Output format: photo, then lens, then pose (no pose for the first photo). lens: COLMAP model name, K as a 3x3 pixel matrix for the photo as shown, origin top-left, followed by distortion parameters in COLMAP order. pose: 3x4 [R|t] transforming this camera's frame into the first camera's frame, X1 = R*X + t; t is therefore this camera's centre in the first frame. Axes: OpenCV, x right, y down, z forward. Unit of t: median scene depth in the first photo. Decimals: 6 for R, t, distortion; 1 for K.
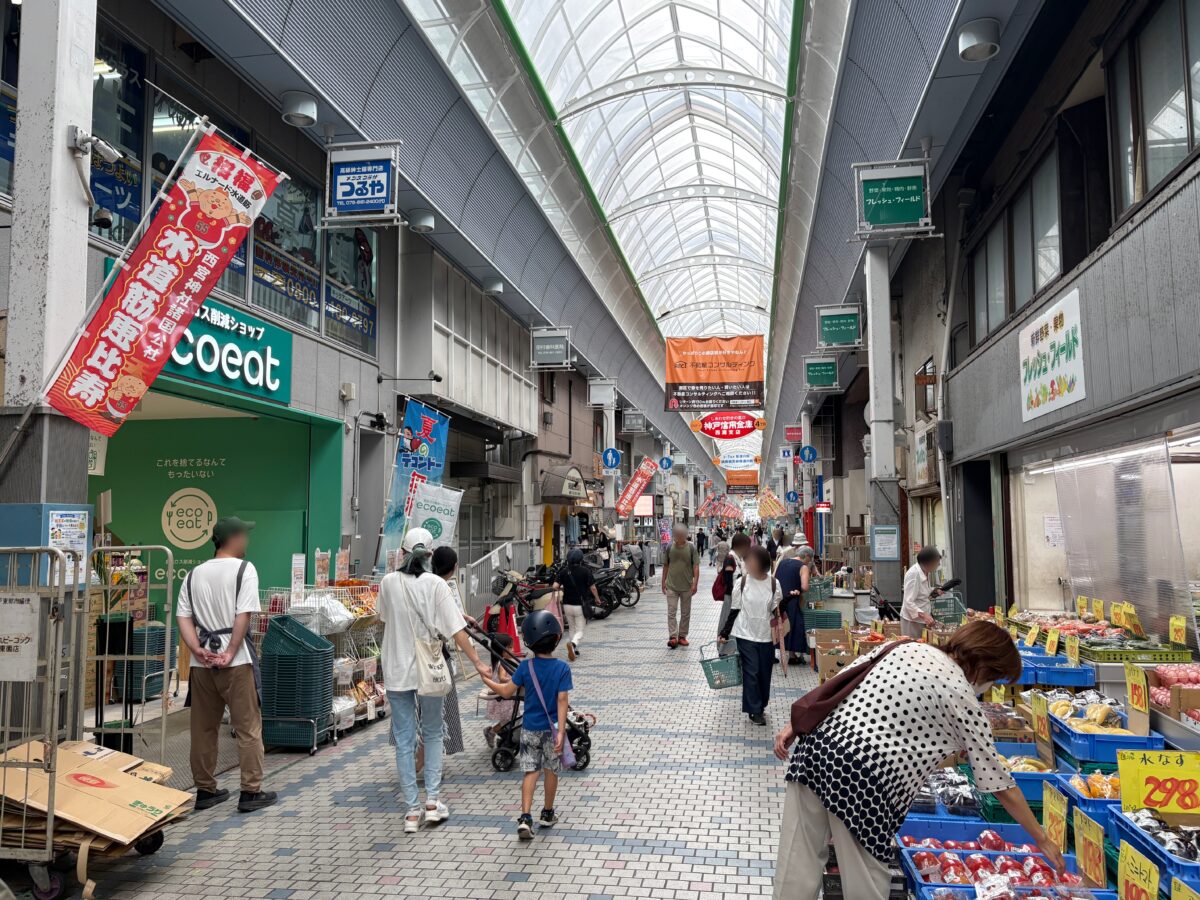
lens RADIAL K [[909.6, 0, 599.2], [0, 909.6, 445.5], [0, 0, 1]] dist [0.026929, -0.022589]
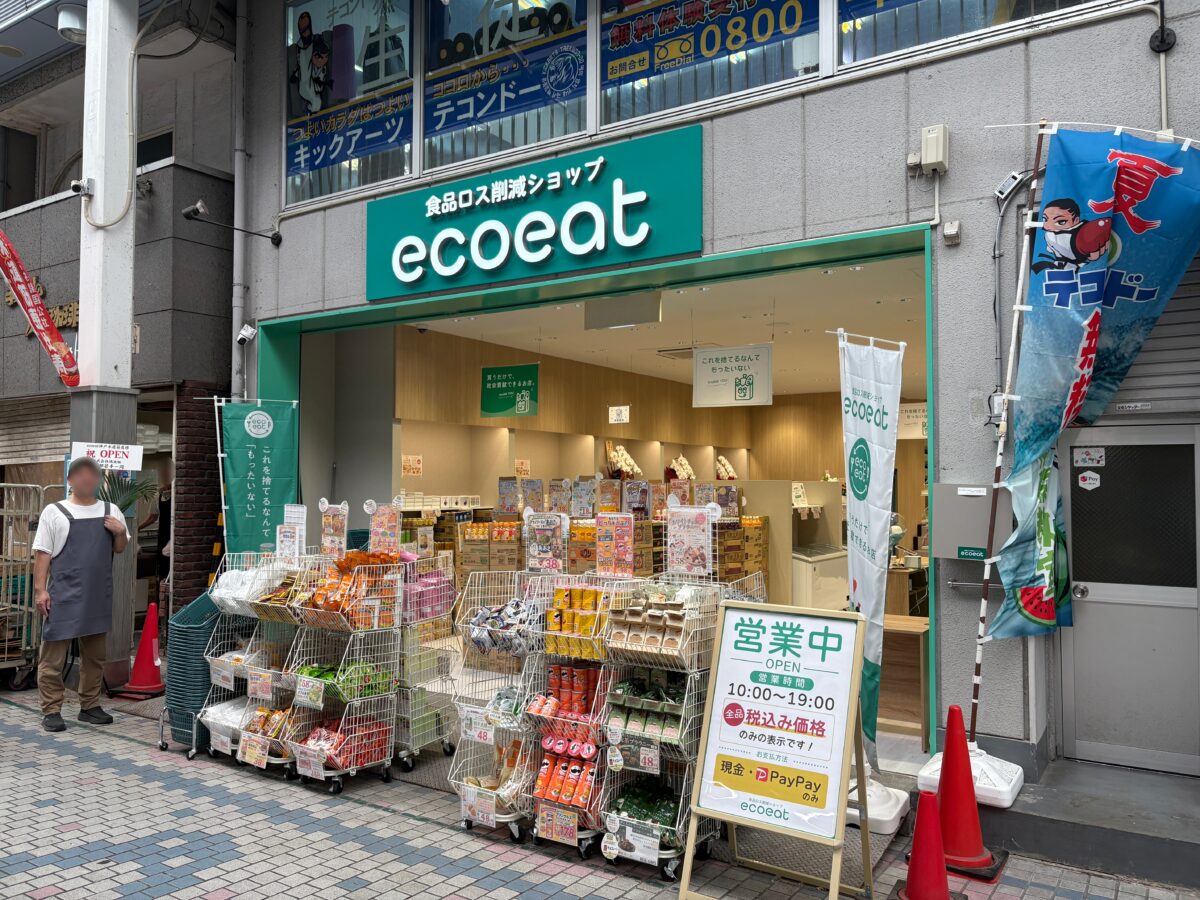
lens RADIAL K [[909.6, 0, 581.1], [0, 909.6, 452.4], [0, 0, 1]] dist [0.026929, -0.022589]
pose [[-0.422081, -0.036495, -0.905823, 0.210031], [0.068701, 0.995028, -0.072102, 0.124865], [0.903951, -0.092663, -0.417476, 1.306515]]
